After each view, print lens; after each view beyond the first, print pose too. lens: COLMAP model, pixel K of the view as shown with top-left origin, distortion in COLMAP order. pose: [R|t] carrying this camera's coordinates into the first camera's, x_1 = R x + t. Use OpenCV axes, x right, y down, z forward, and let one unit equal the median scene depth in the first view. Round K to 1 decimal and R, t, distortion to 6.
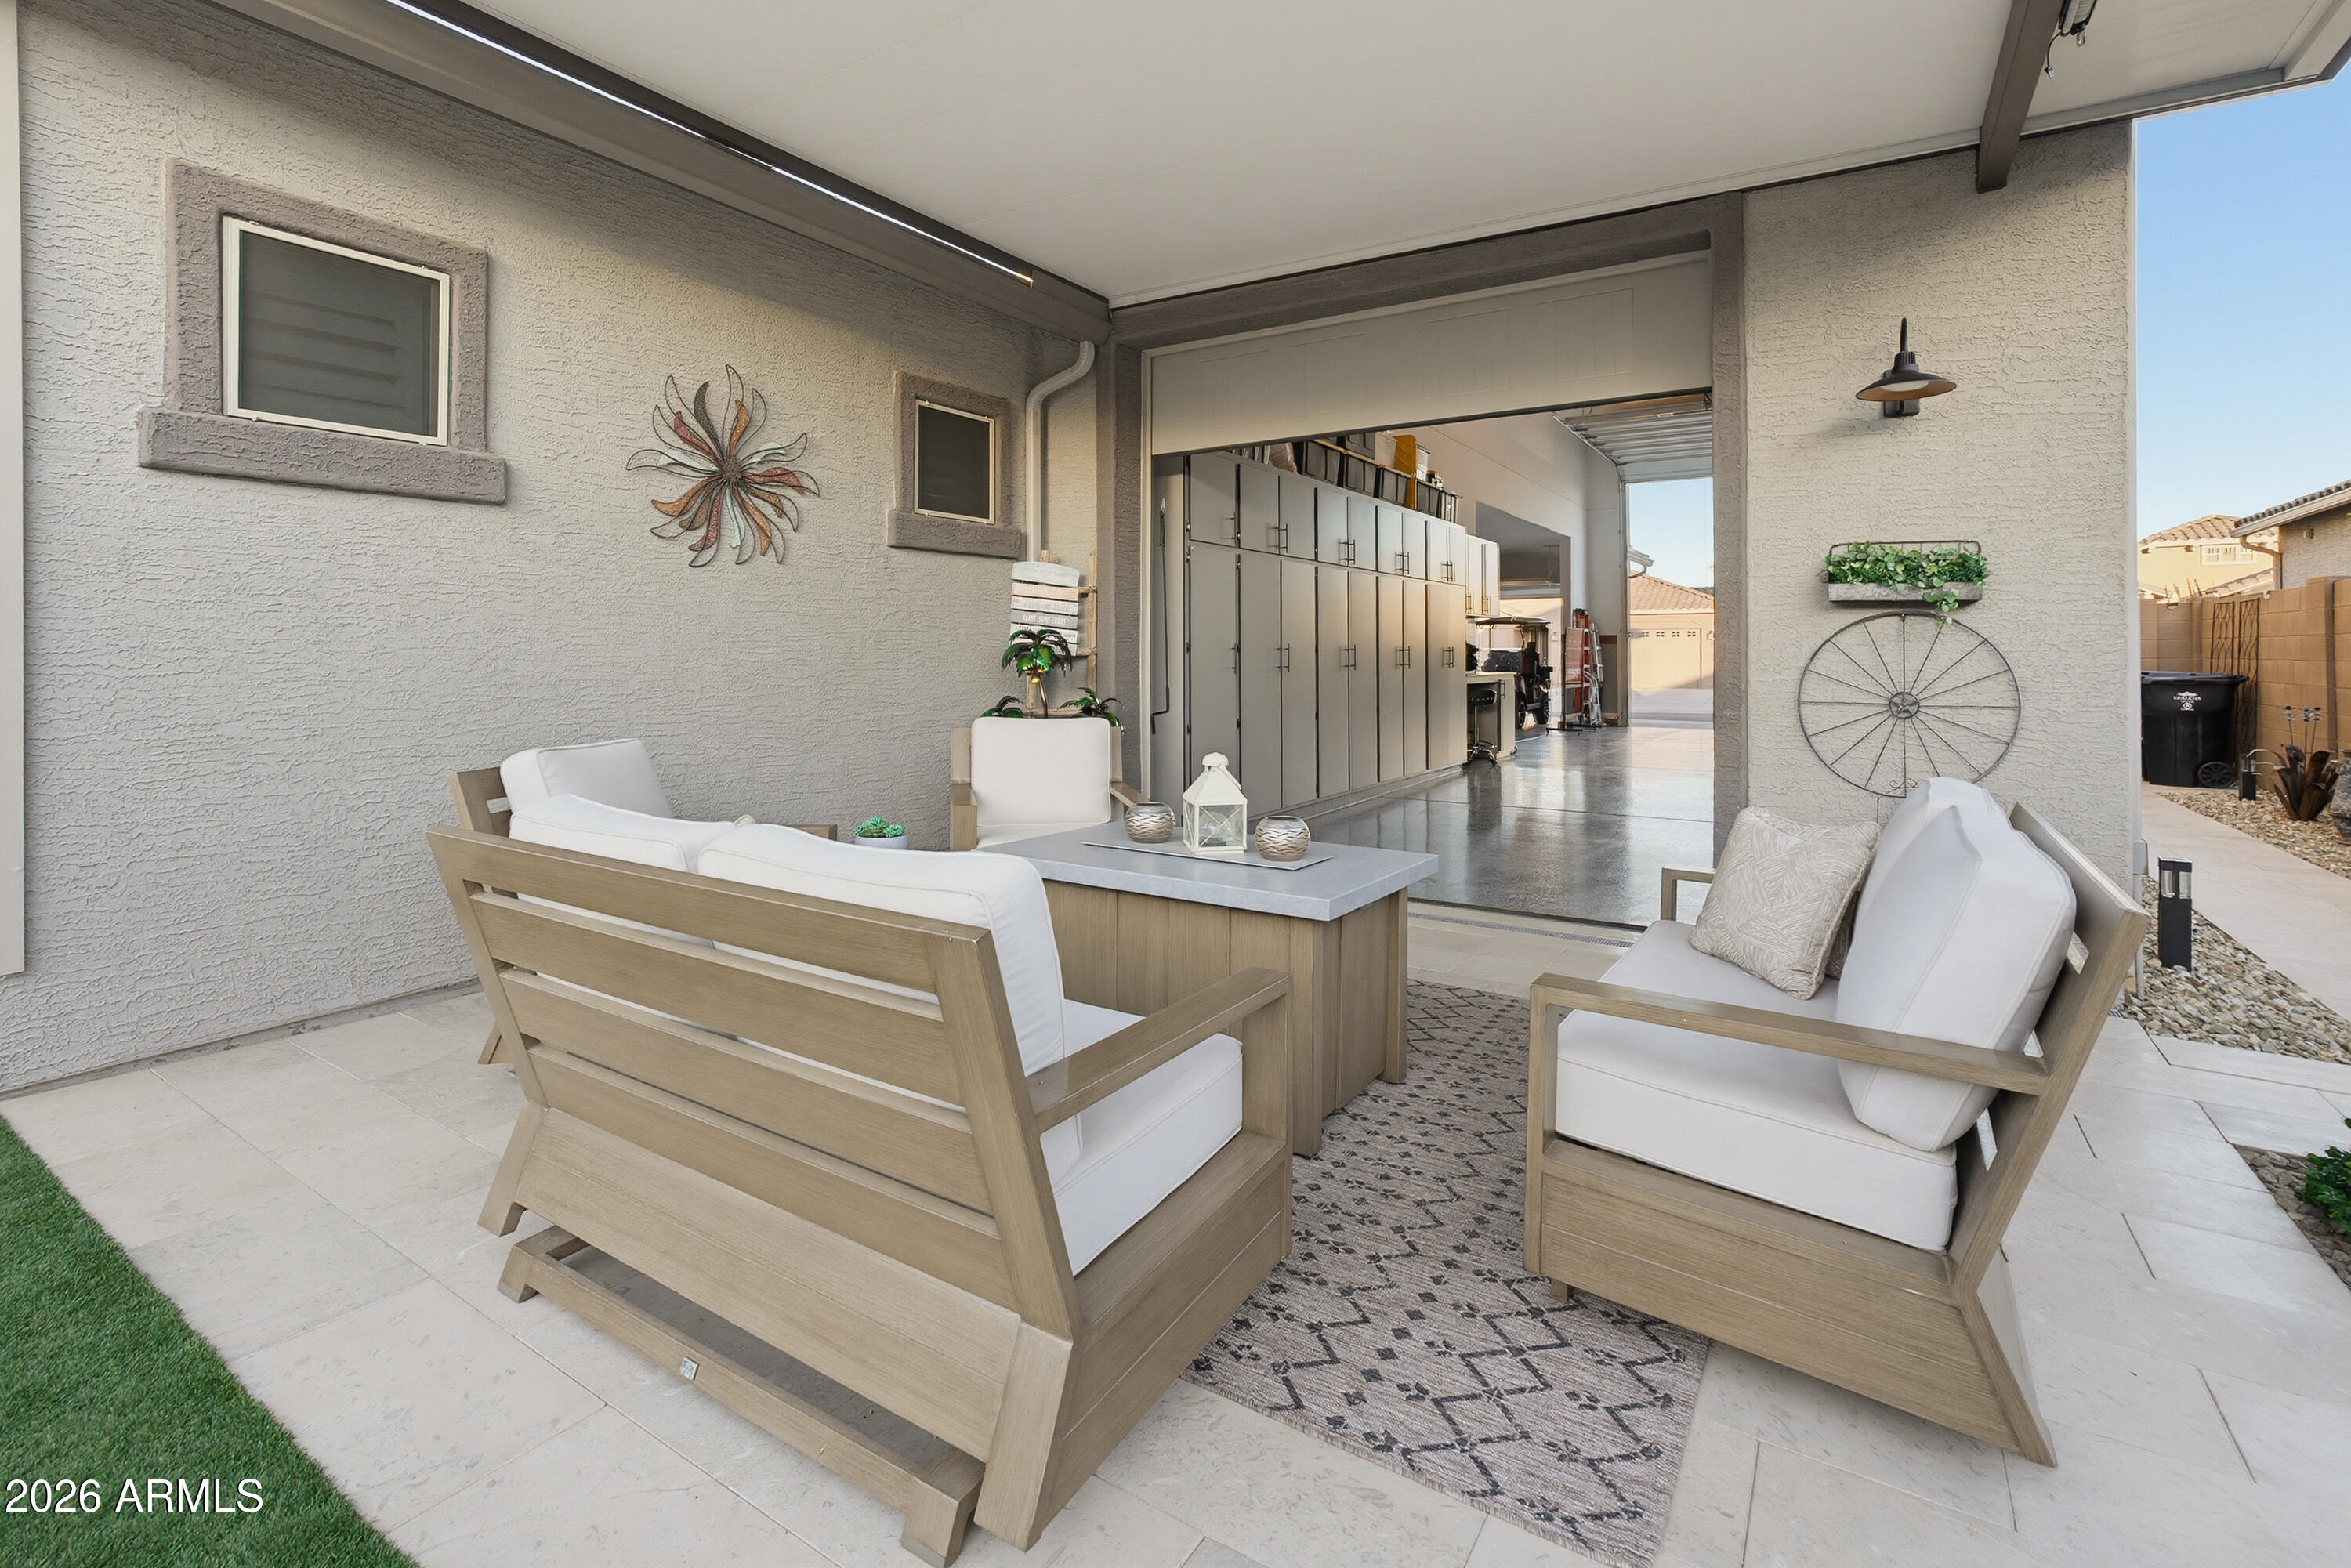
lens RADIAL K [[1068.9, 0, 1138.0], [0, 1068.9, 648.2], [0, 0, 1]] dist [0.001844, 0.000589]
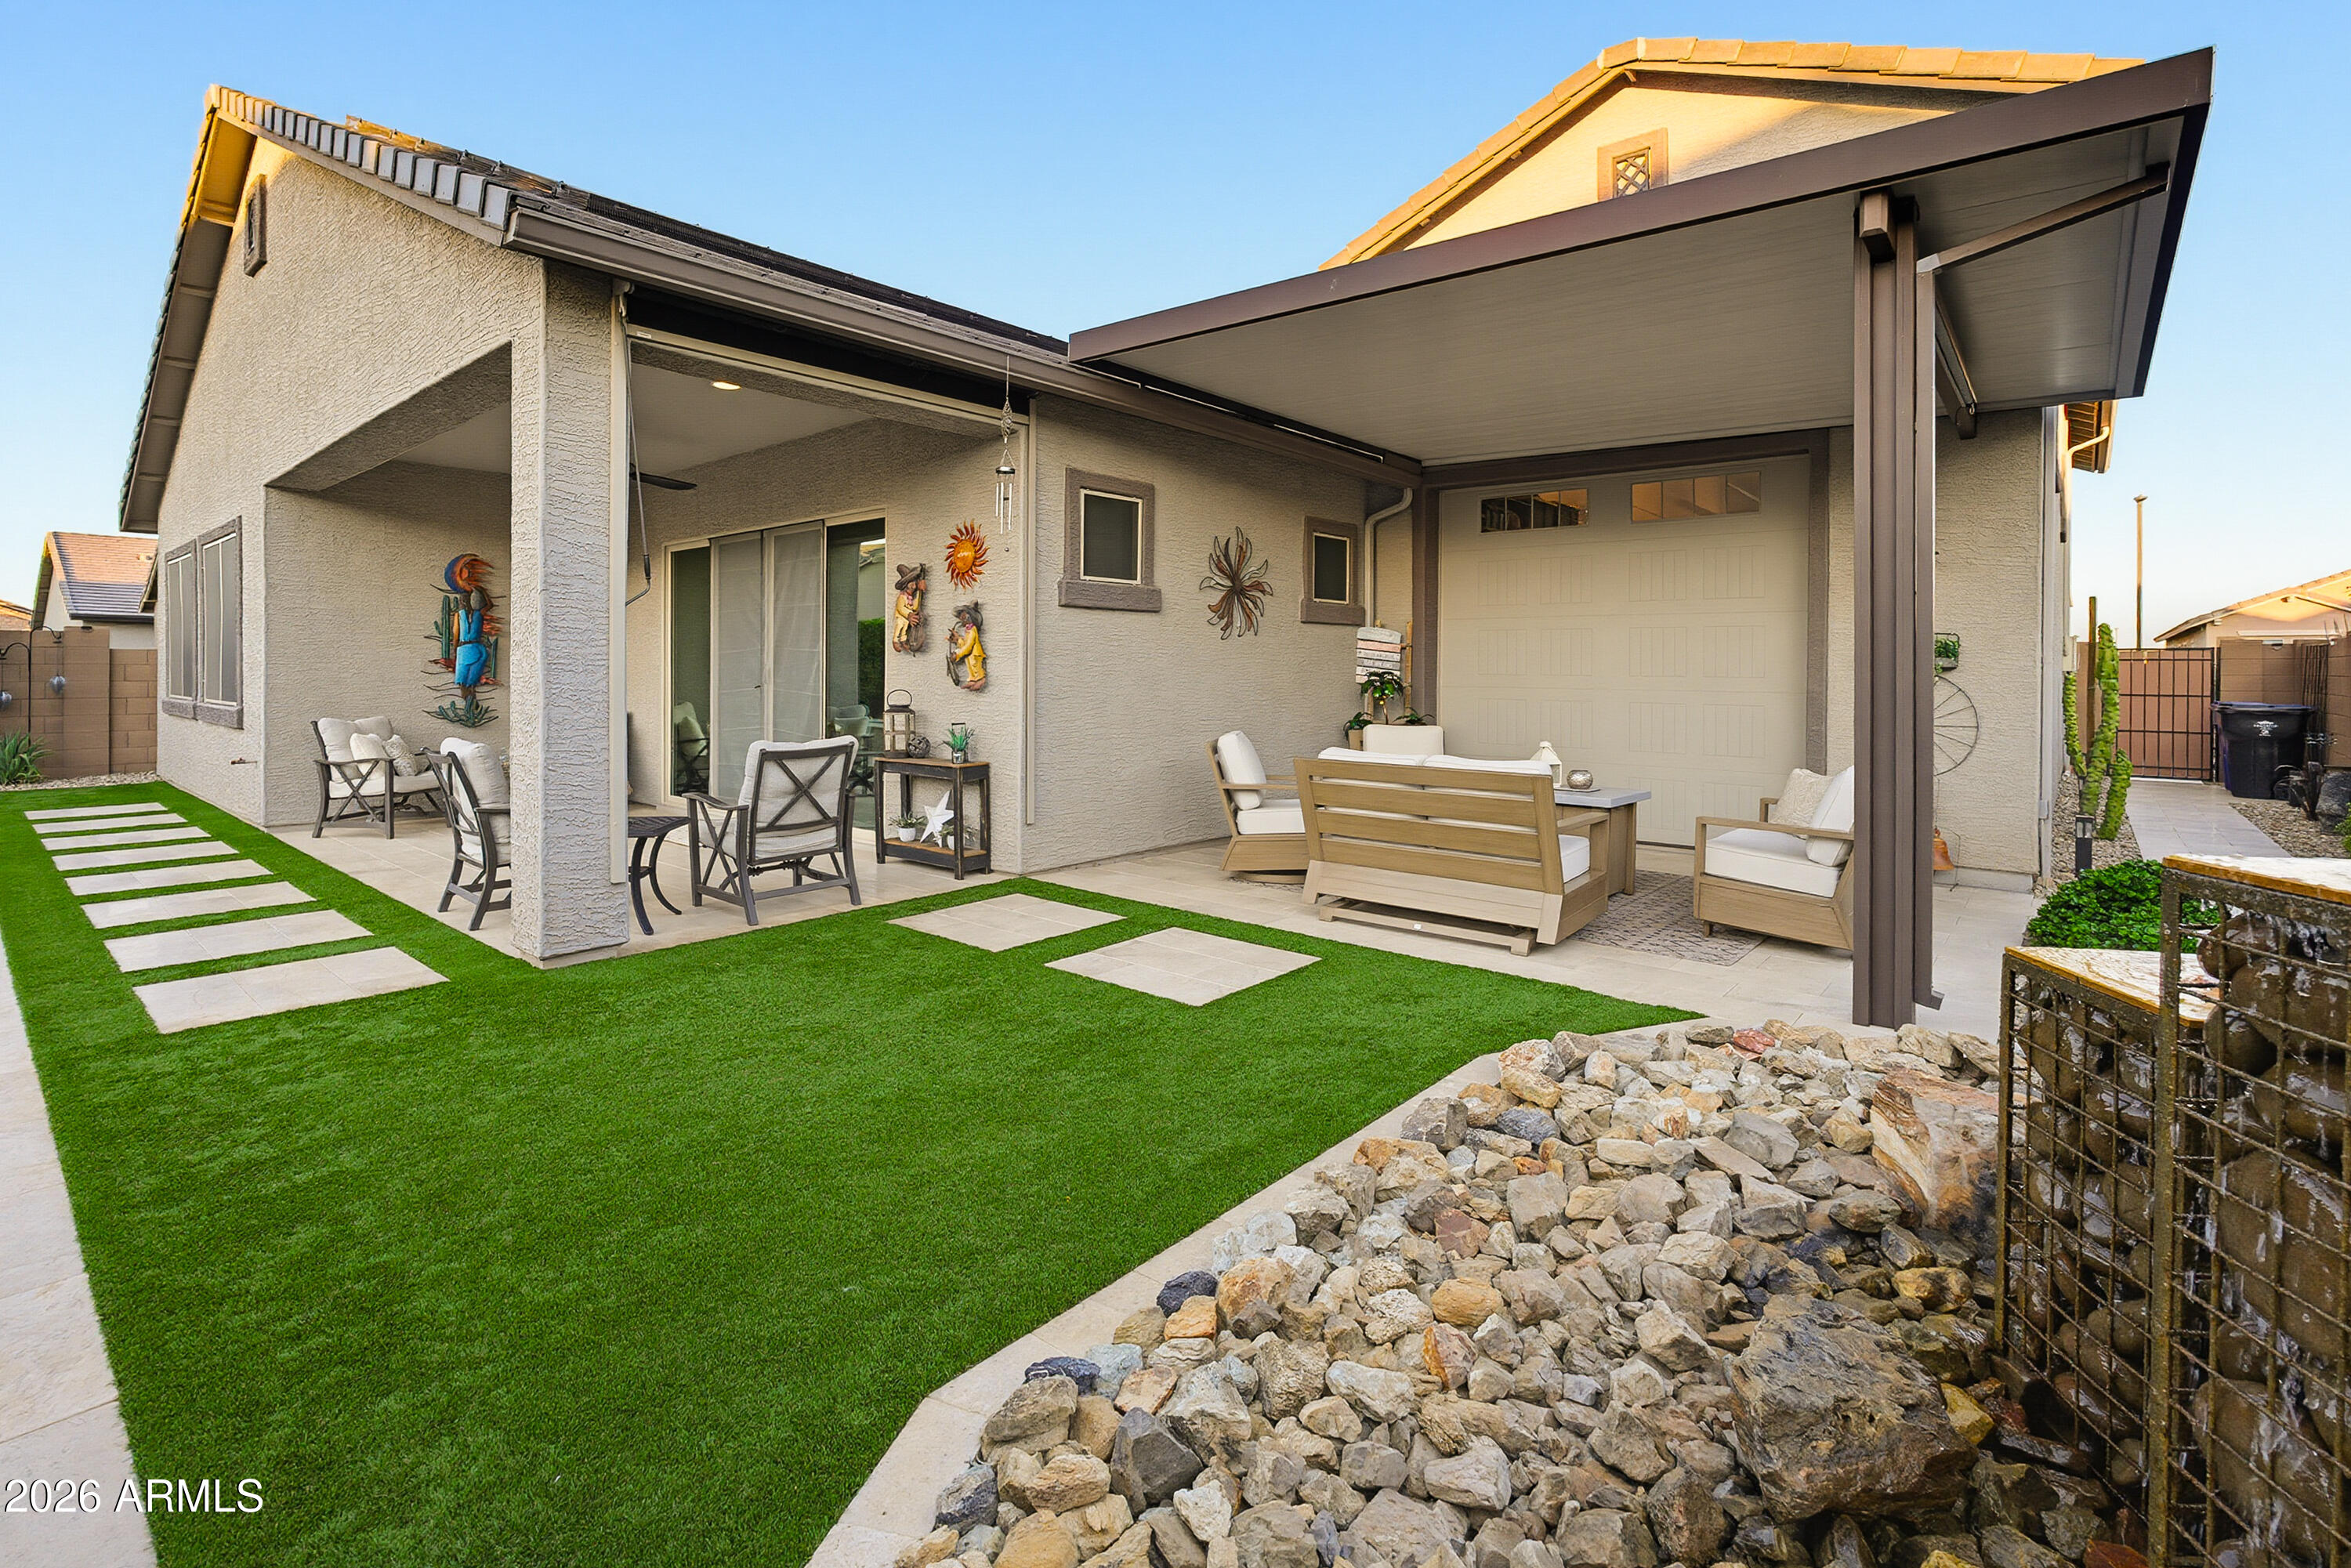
lens RADIAL K [[1084.7, 0, 1149.2], [0, 1084.7, 669.3], [0, 0, 1]] dist [-0.028628, 0.013687]
pose [[0.993505, 0.011753, -0.113177, -0.330877], [-0.010807, 0.999901, 0.008972, -0.039657], [0.113271, -0.007690, 0.993534, -0.871651]]
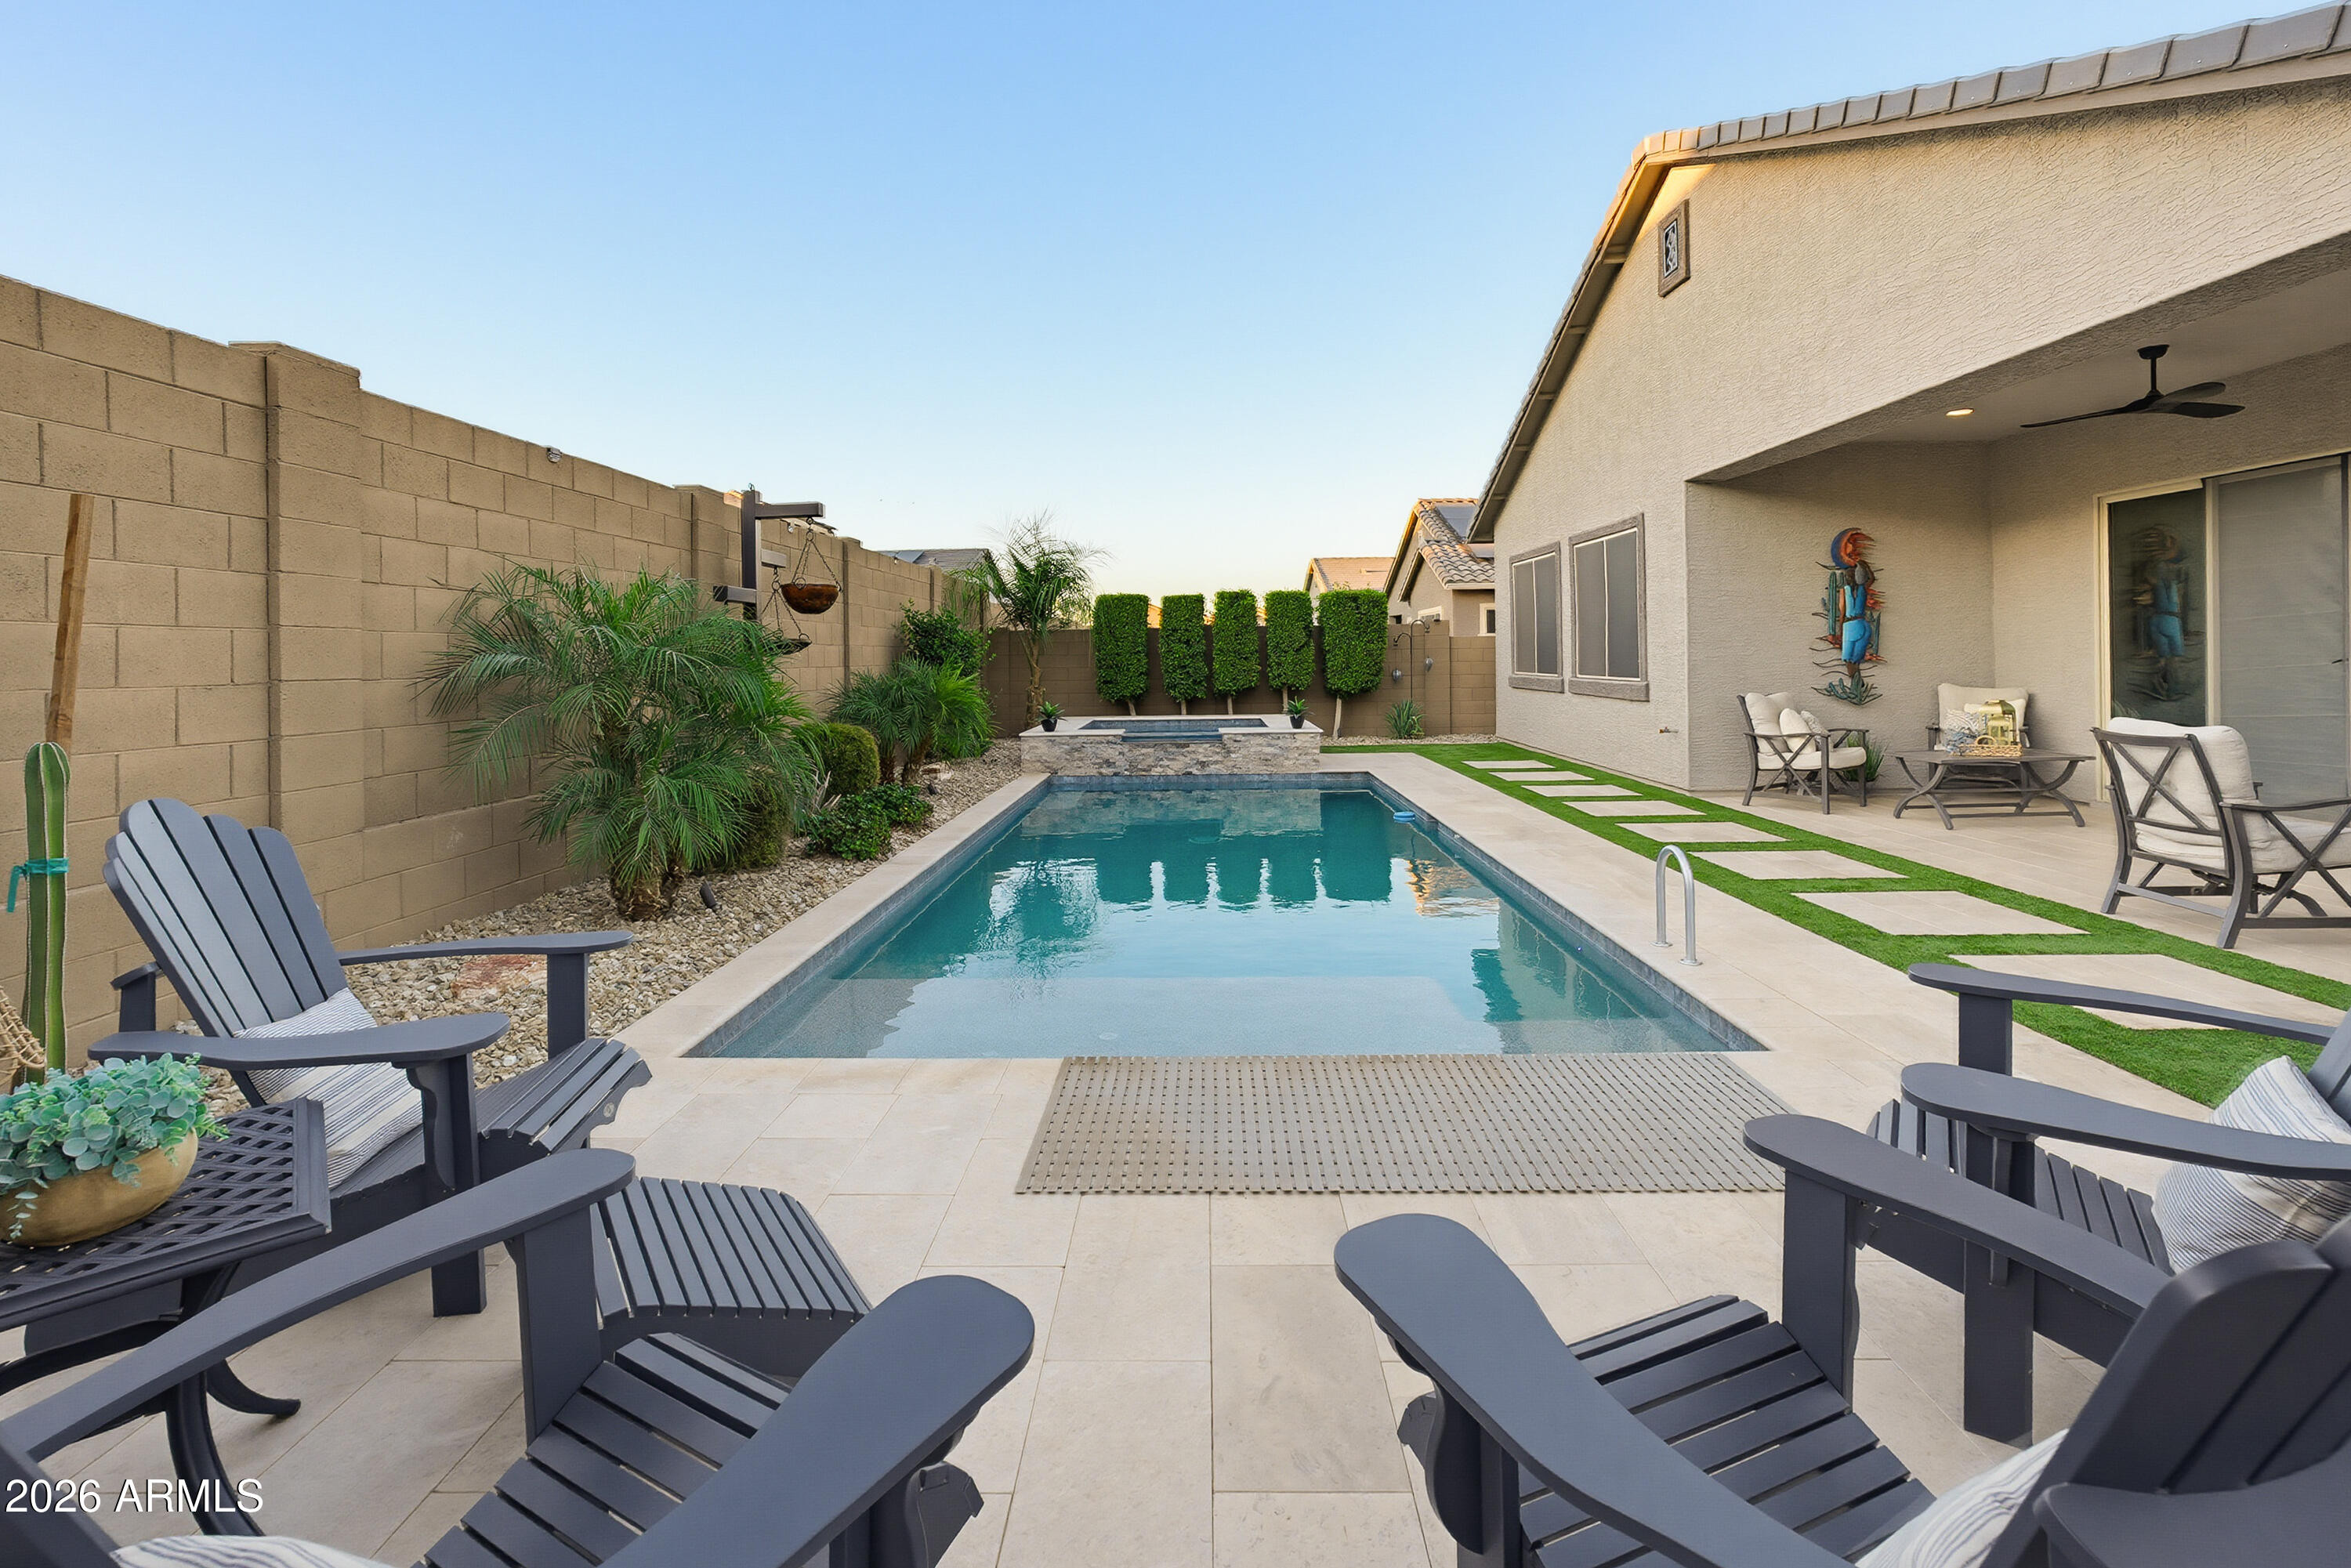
lens RADIAL K [[1065.1, 0, 1172.1], [0, 1065.1, 638.2], [0, 0, 1]] dist [-0.033485, 0.014034]
pose [[0.553423, -0.008971, -0.832852, -0.969704], [0.011068, 0.999933, -0.003416, -0.027932], [0.832827, -0.007327, 0.553485, -1.146183]]
